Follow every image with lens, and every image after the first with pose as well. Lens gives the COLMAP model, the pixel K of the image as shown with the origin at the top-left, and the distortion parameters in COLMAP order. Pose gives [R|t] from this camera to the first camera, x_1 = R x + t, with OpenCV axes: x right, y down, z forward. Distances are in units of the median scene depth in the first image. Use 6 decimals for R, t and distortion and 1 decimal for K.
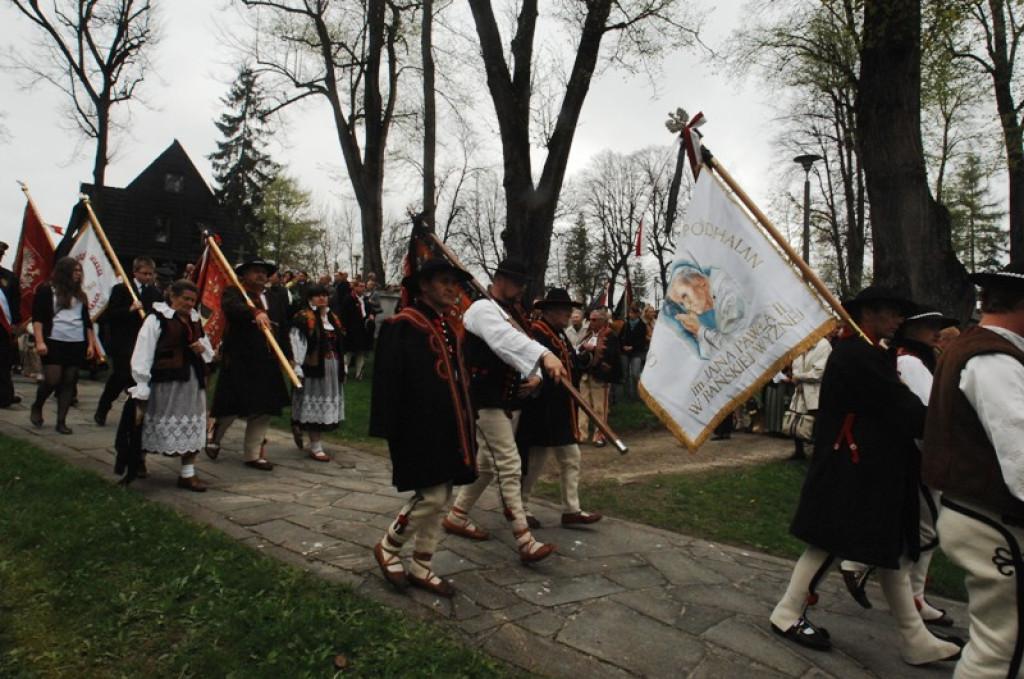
lens RADIAL K [[637.7, 0, 507.6], [0, 637.7, 335.3], [0, 0, 1]] dist [-0.064212, 0.036007]
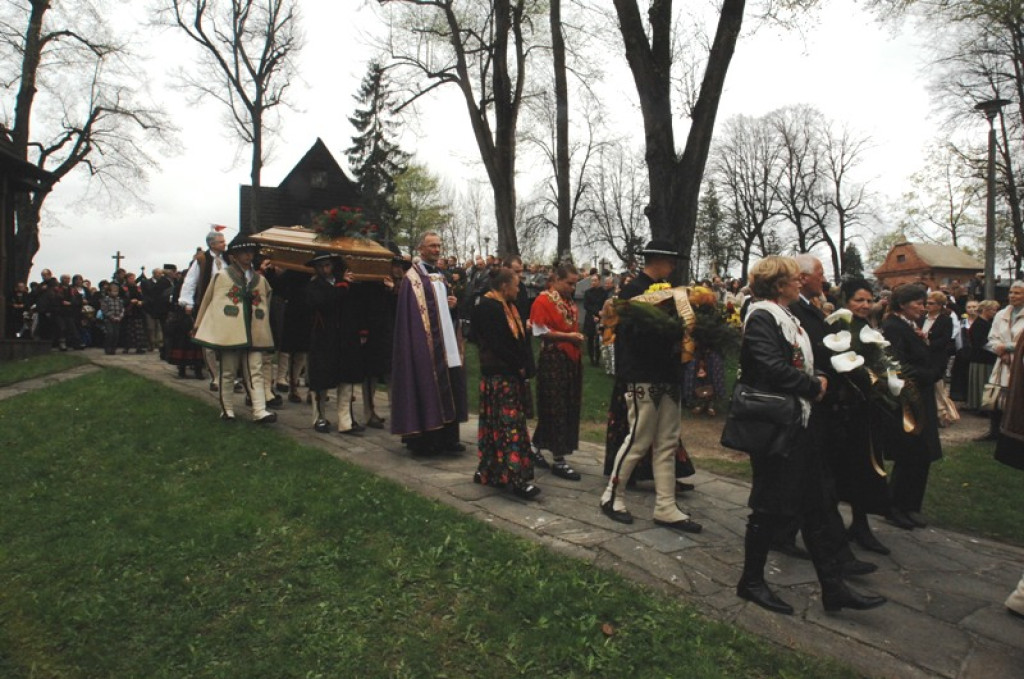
lens RADIAL K [[637.7, 0, 495.2], [0, 637.7, 335.9], [0, 0, 1]] dist [-0.064212, 0.036007]
pose [[0.979922, -0.023268, -0.198017, -0.033636], [0.030491, 0.998973, 0.033506, -0.002732], [0.197034, -0.038871, 0.979626, -0.009331]]
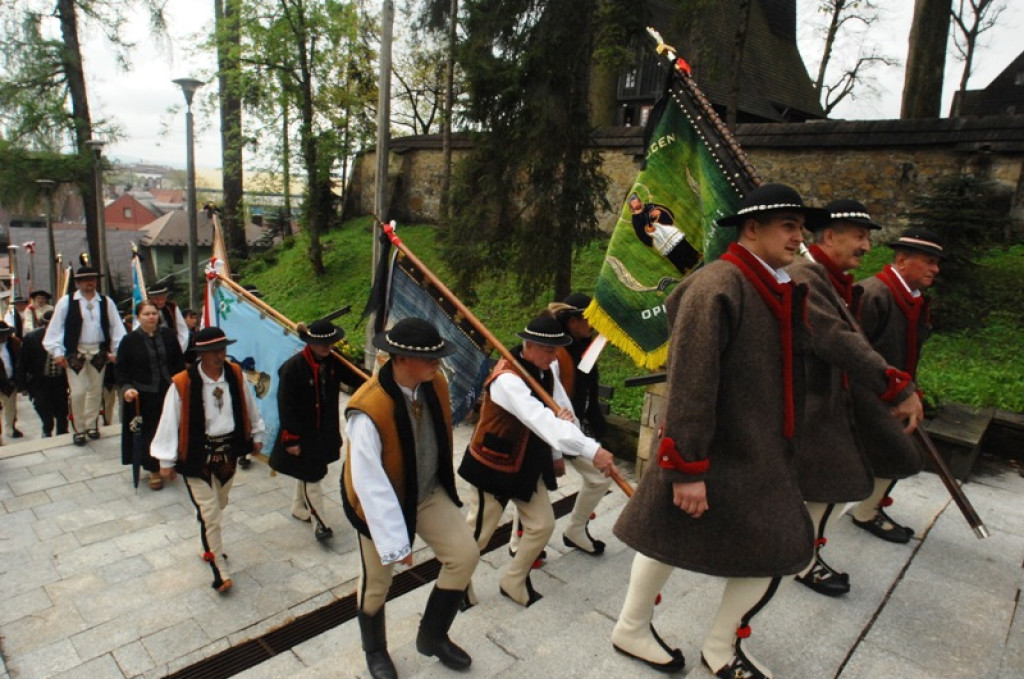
lens RADIAL K [[637.7, 0, 509.4], [0, 637.7, 337.5], [0, 0, 1]] dist [-0.064212, 0.036007]
pose [[0.277872, 0.193156, -0.940998, 0.641709], [-0.008125, 0.980013, 0.198765, 0.070731], [0.960584, -0.047586, 0.273888, -0.582088]]
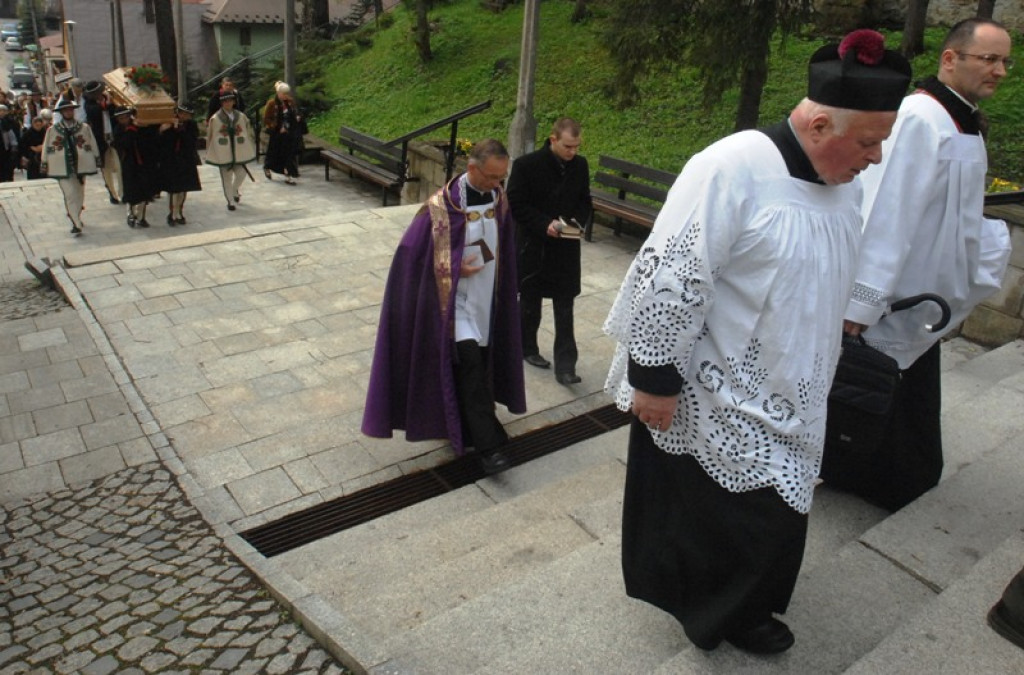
lens RADIAL K [[816.8, 0, 473.5], [0, 816.8, 238.5], [0, 0, 1]] dist [-0.067571, 0.042567]
pose [[0.091219, 0.306508, -0.947487, 0.651608], [-0.011024, 0.951706, 0.306812, 0.070774], [0.995770, -0.017542, 0.090193, -0.617656]]
